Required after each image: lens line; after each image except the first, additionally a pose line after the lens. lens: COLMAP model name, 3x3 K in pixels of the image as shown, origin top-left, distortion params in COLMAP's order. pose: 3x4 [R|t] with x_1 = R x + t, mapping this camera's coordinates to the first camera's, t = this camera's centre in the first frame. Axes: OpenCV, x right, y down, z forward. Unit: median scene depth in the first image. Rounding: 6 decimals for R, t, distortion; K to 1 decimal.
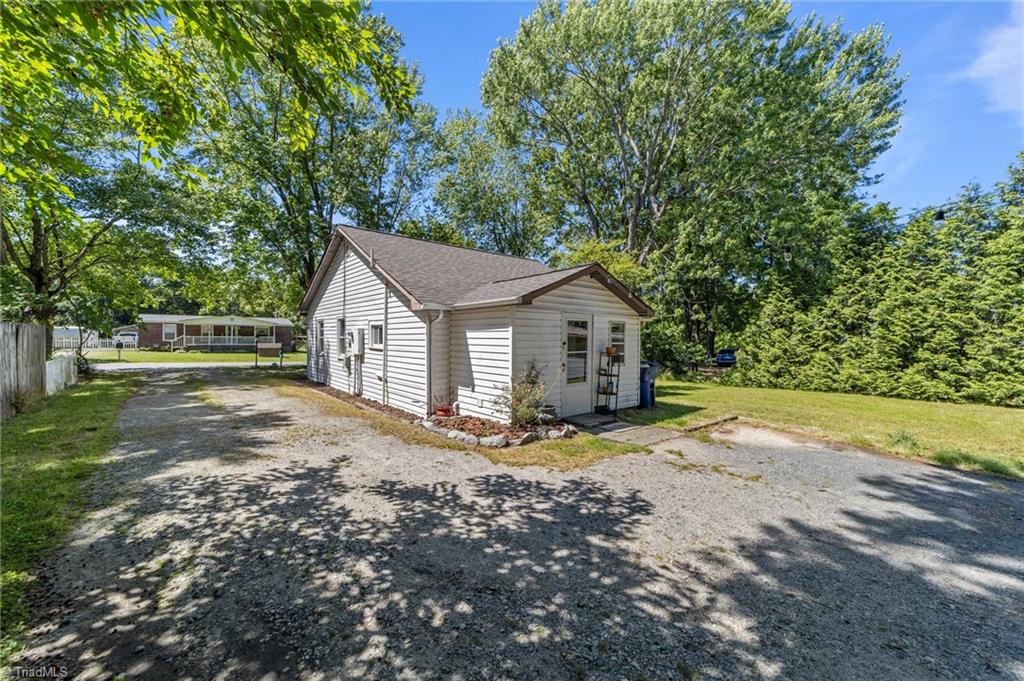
lens RADIAL K [[397.9, 0, 511.7], [0, 397.9, 342.4], [0, 0, 1]] dist [-0.013362, 0.000576]
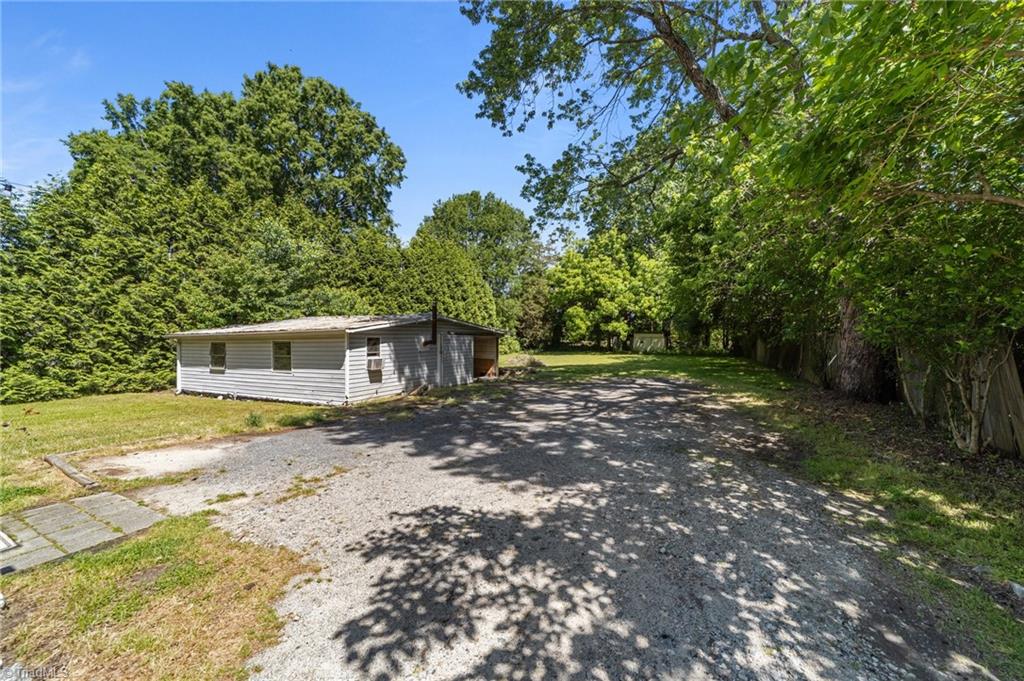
lens RADIAL K [[397.9, 0, 504.4], [0, 397.9, 338.1], [0, 0, 1]] dist [-0.013362, 0.000576]
pose [[-0.371503, -0.010143, 0.928376, -0.550156], [0.003305, 0.999920, 0.012247, -0.012473], [-0.928426, 0.007618, -0.371440, 1.079095]]
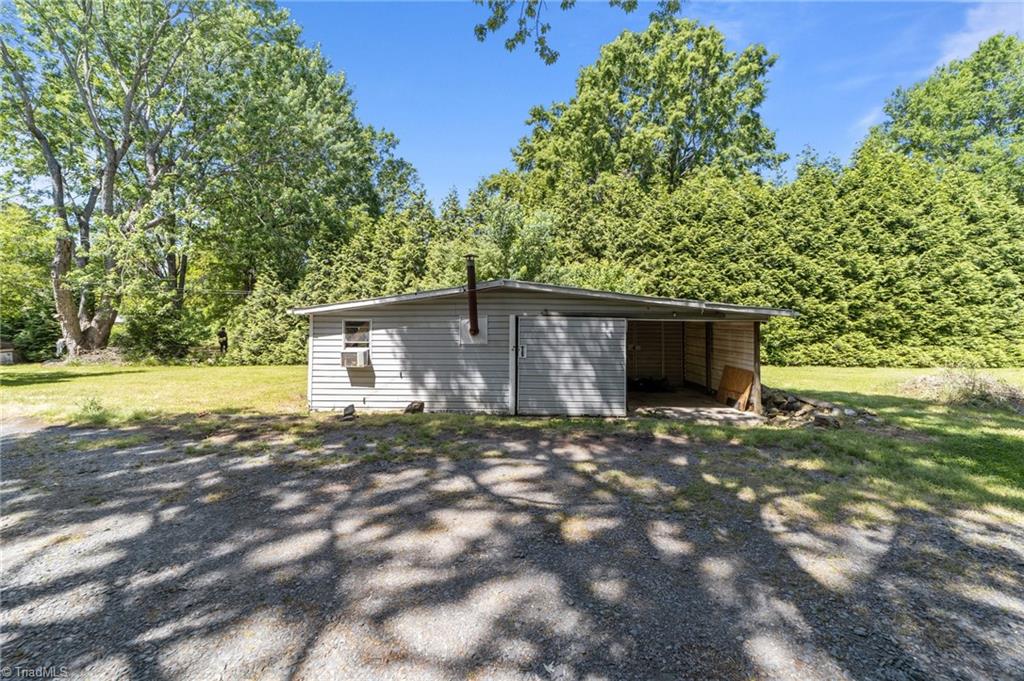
lens RADIAL K [[397.9, 0, 512.5], [0, 397.9, 308.5], [0, 0, 1]] dist [-0.013362, 0.000576]
pose [[0.676177, 0.020748, 0.736447, 1.333090], [0.006934, 0.999380, -0.034521, 0.024123], [-0.736706, 0.028449, 0.675614, -0.858870]]
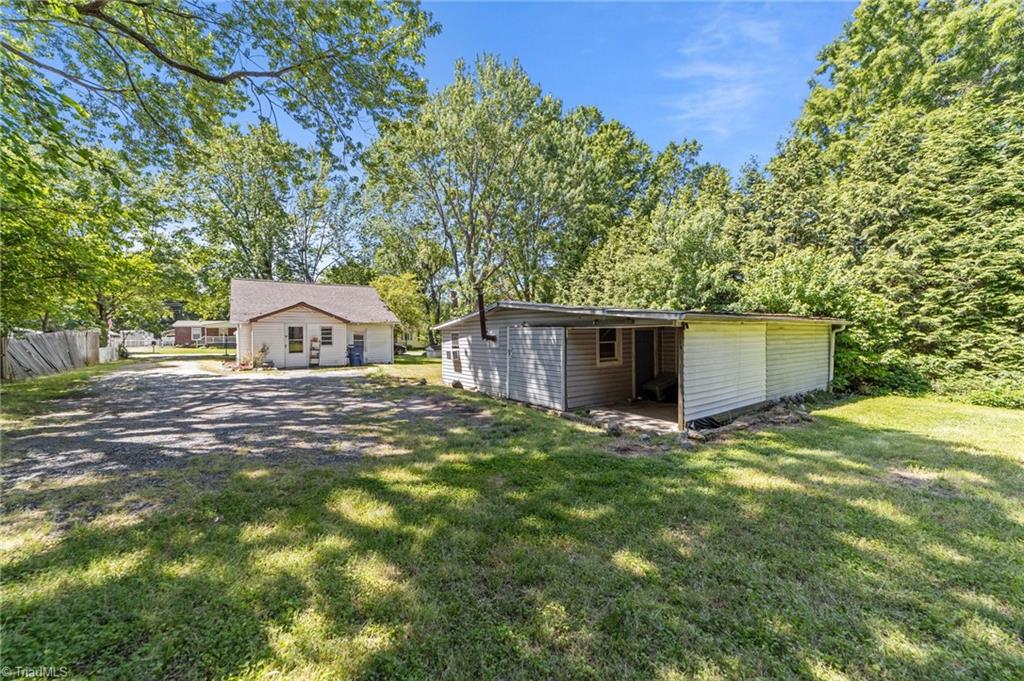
lens RADIAL K [[397.9, 0, 510.9], [0, 397.9, 339.8], [0, 0, 1]] dist [-0.013362, 0.000576]
pose [[0.994867, -0.012447, -0.100421, 2.929265], [0.012582, 0.999921, 0.000704, 0.068988], [0.100405, -0.001964, 0.994945, -2.095925]]
